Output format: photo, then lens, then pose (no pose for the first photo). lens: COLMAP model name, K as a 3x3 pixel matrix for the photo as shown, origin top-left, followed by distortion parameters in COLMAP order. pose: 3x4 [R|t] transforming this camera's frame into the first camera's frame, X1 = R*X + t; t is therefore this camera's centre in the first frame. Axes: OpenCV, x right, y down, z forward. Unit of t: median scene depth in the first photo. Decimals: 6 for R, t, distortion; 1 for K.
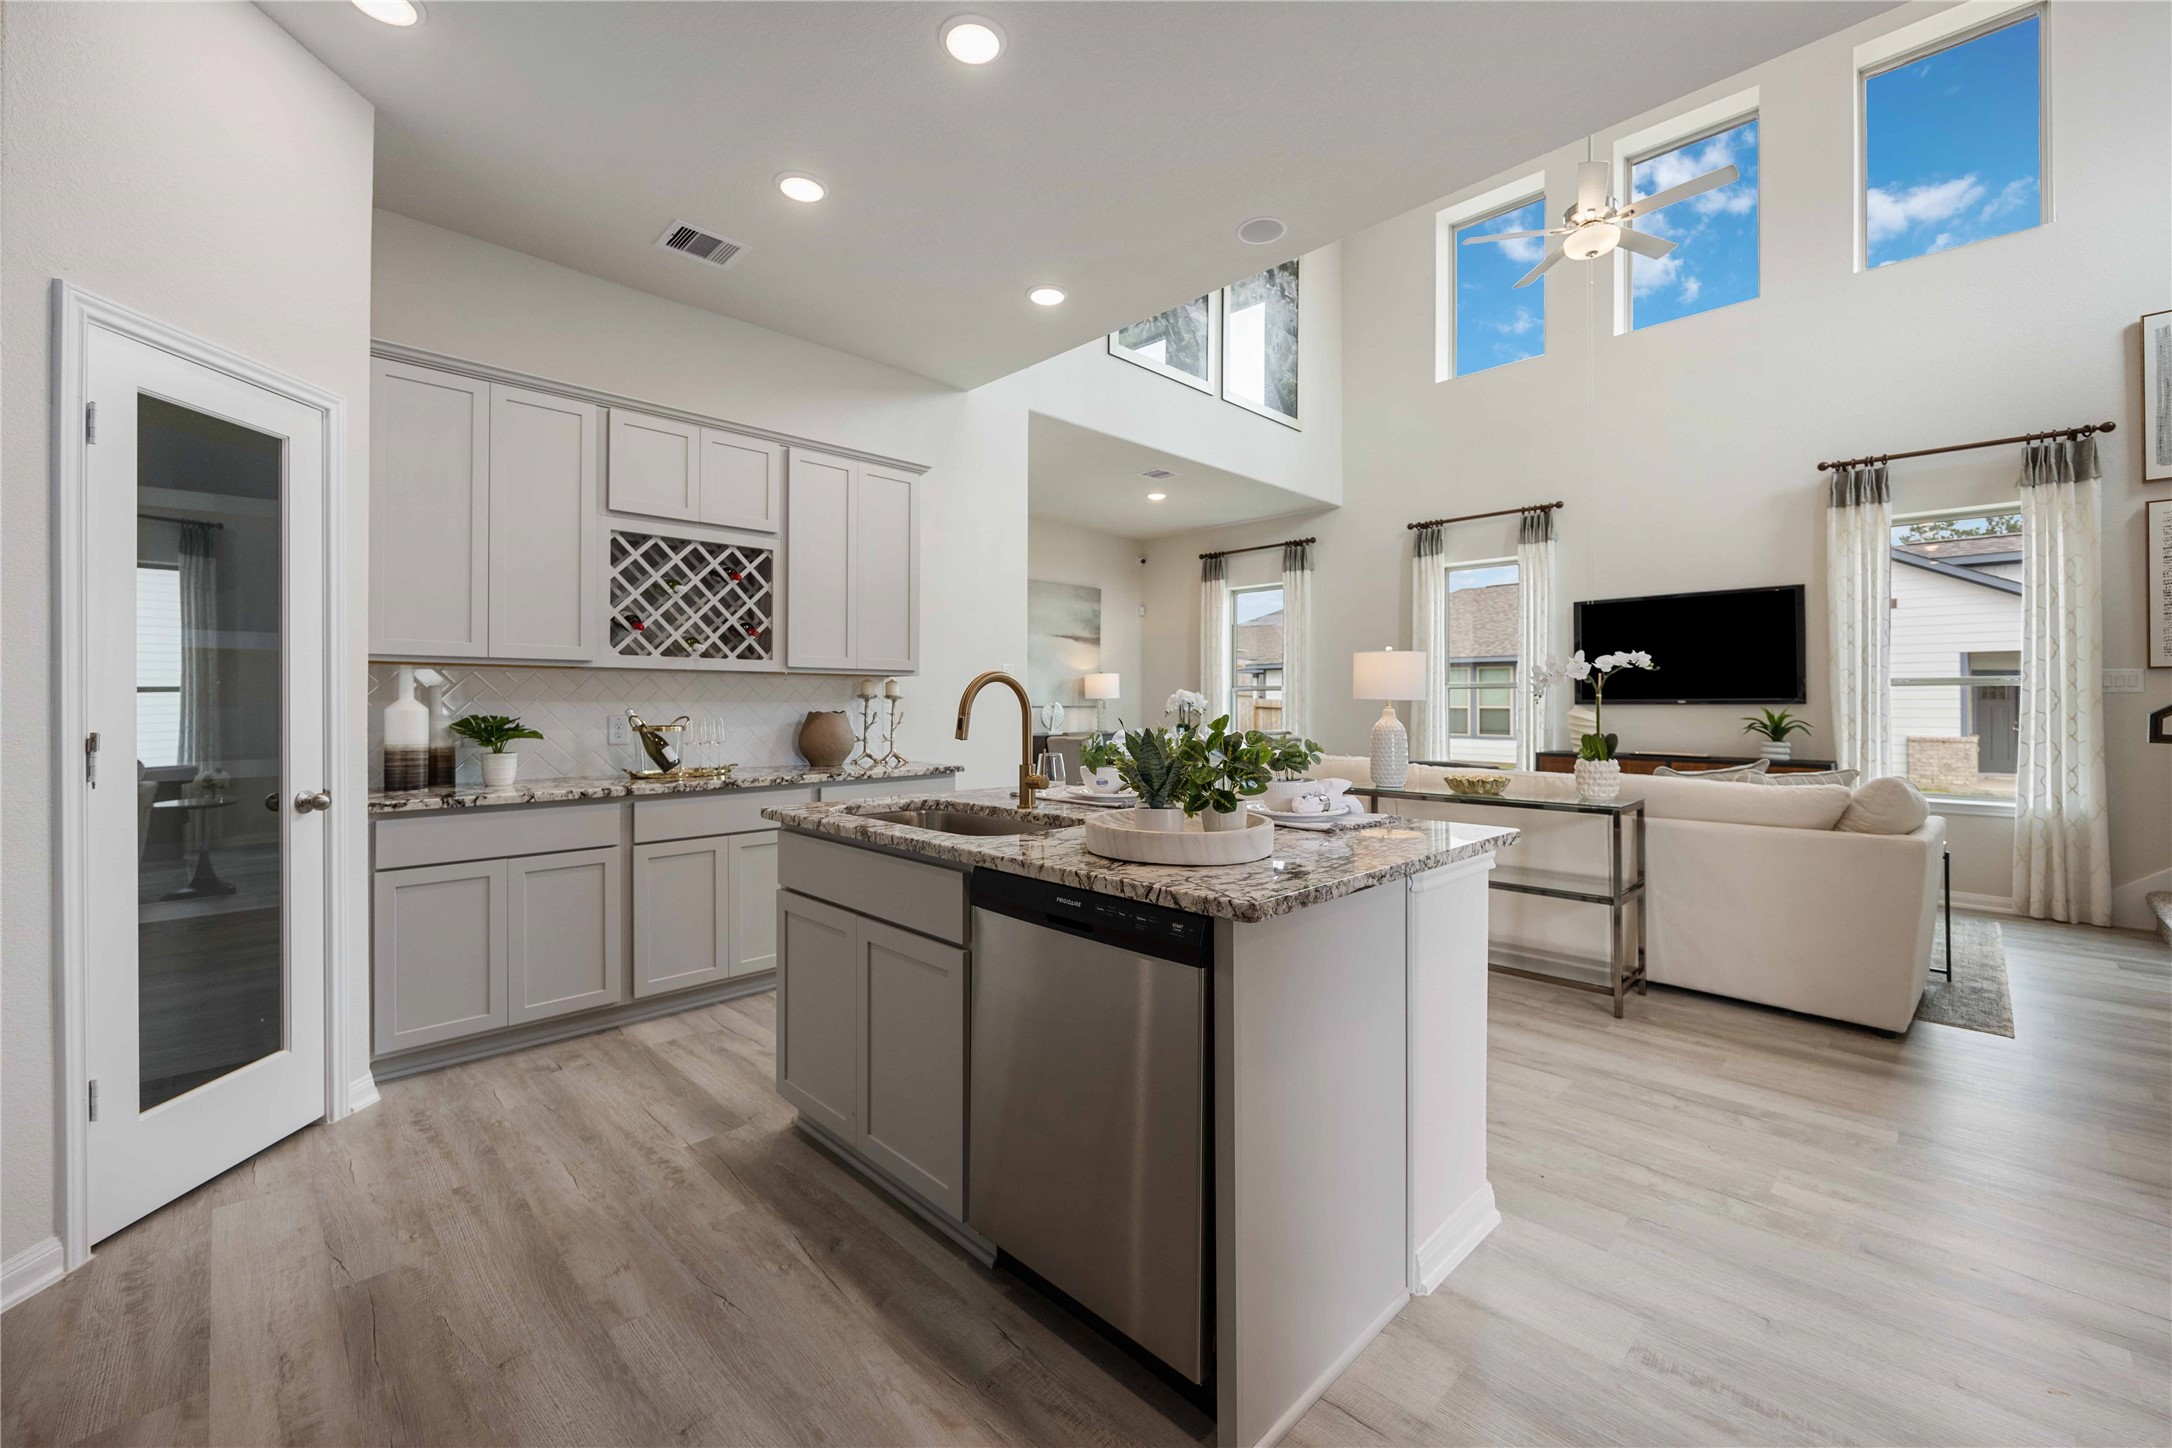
lens RADIAL K [[874.1, 0, 1086.3], [0, 874.1, 704.3], [0, 0, 1]] dist [-0.003038, 0.000166]
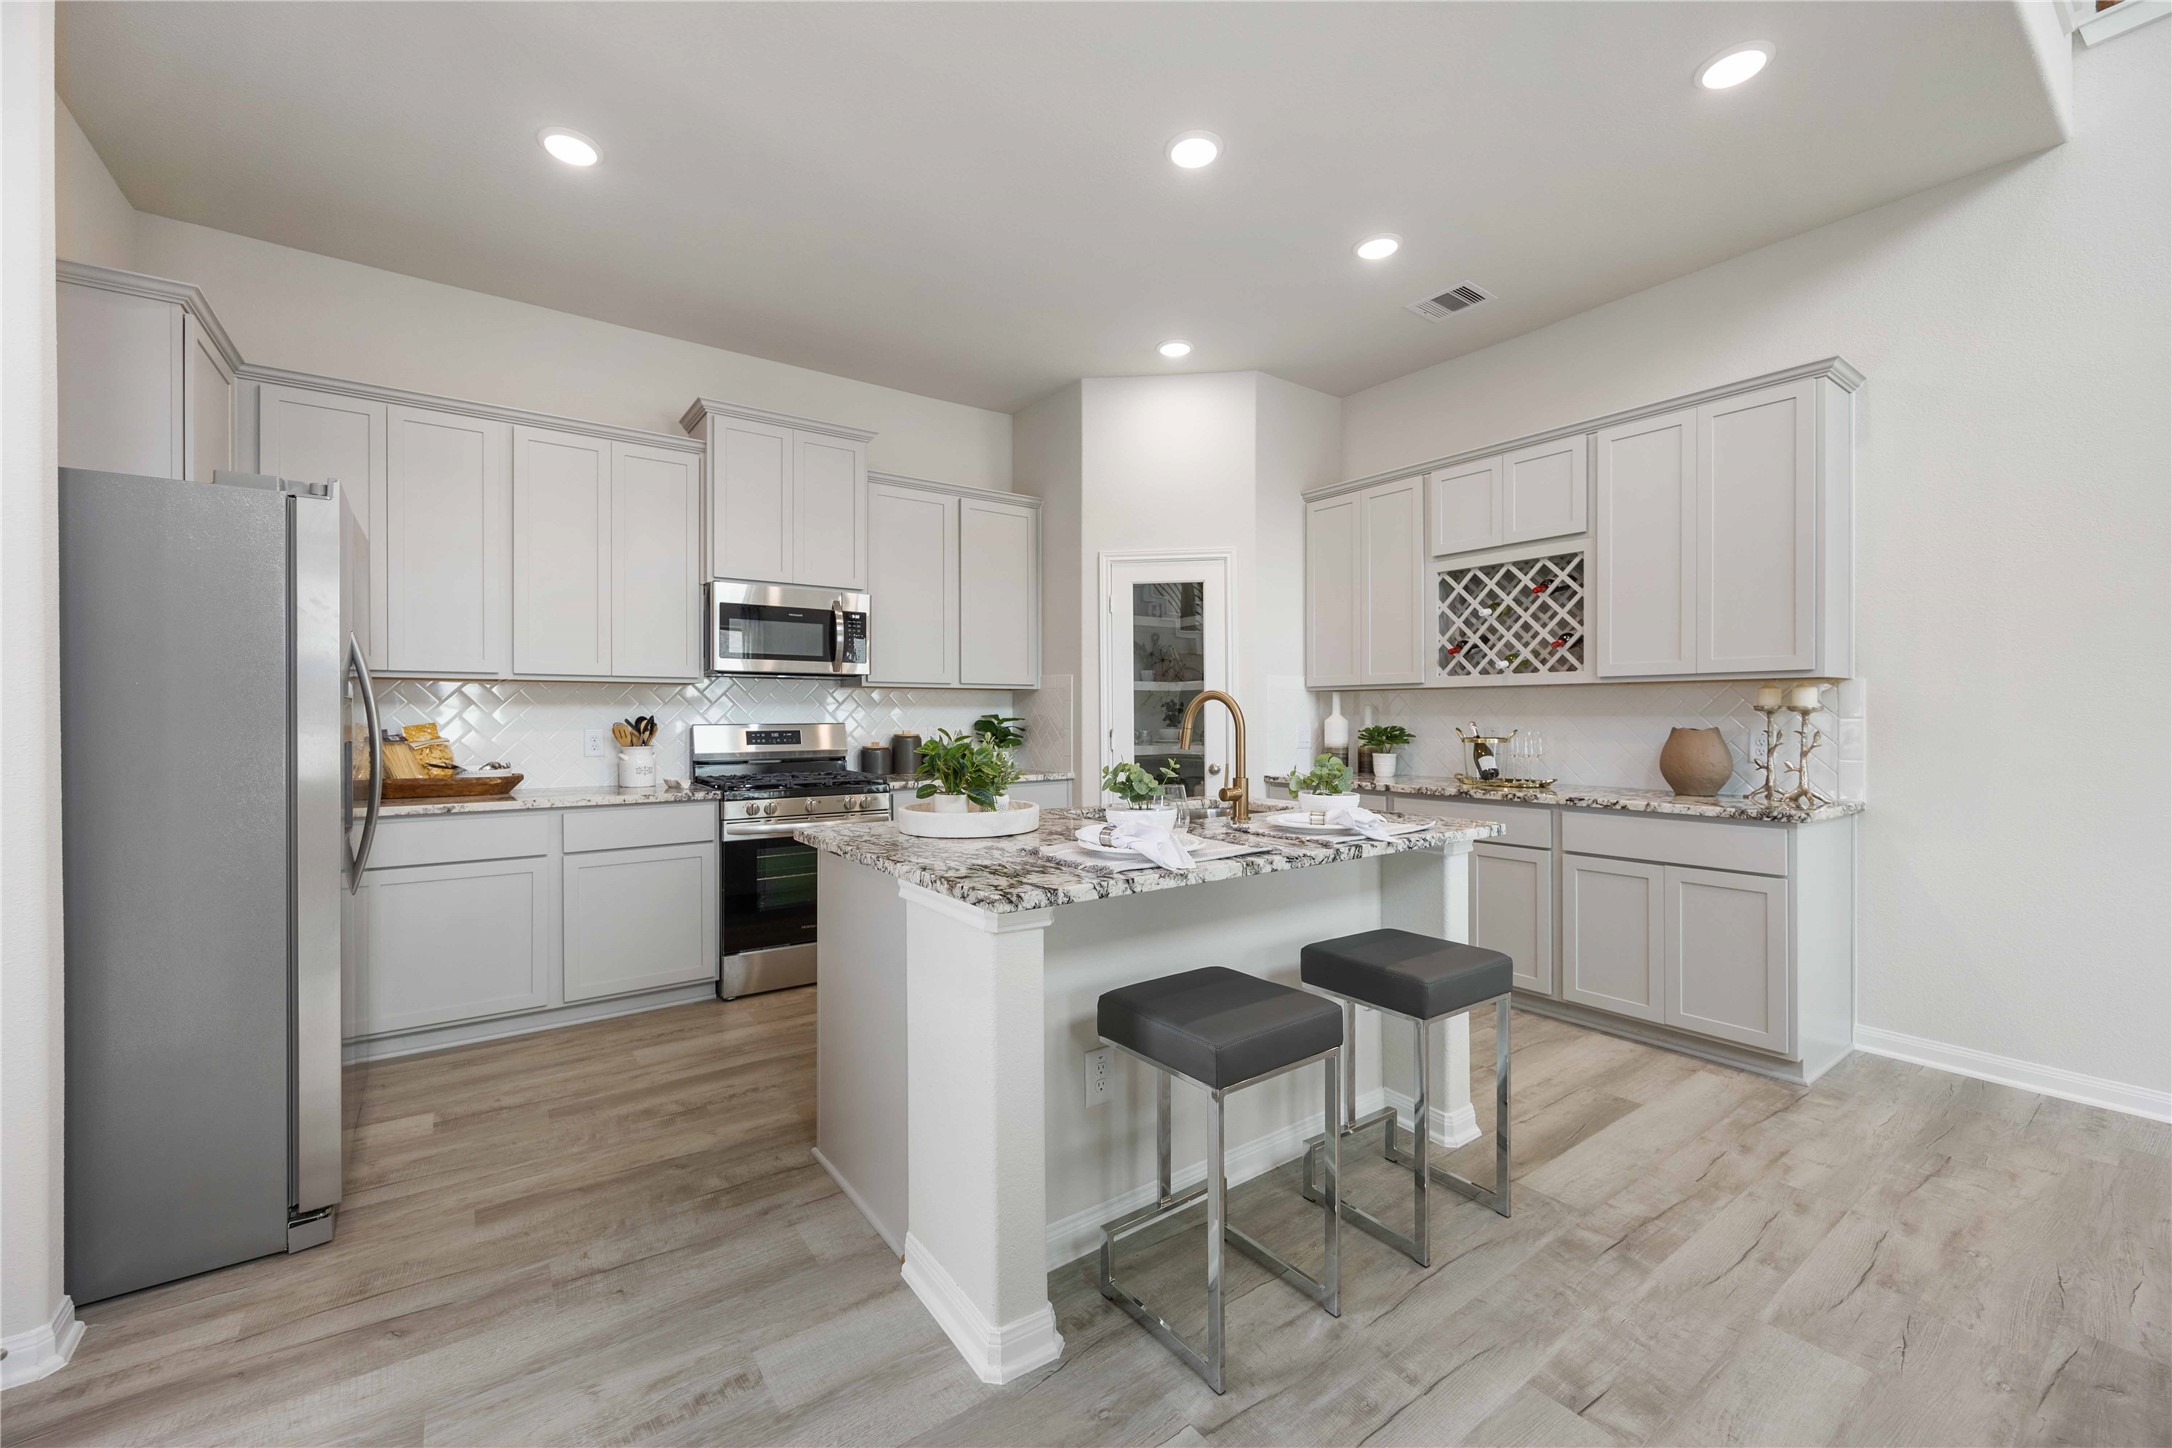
lens RADIAL K [[874.1, 0, 1084.6], [0, 874.1, 716.8], [0, 0, 1]] dist [-0.003038, 0.000166]
pose [[-0.154358, 0.003229, -0.988010, 0.685708], [-0.000842, 0.999994, 0.003400, -0.004791], [0.988015, 0.001357, -0.154354, 0.672873]]
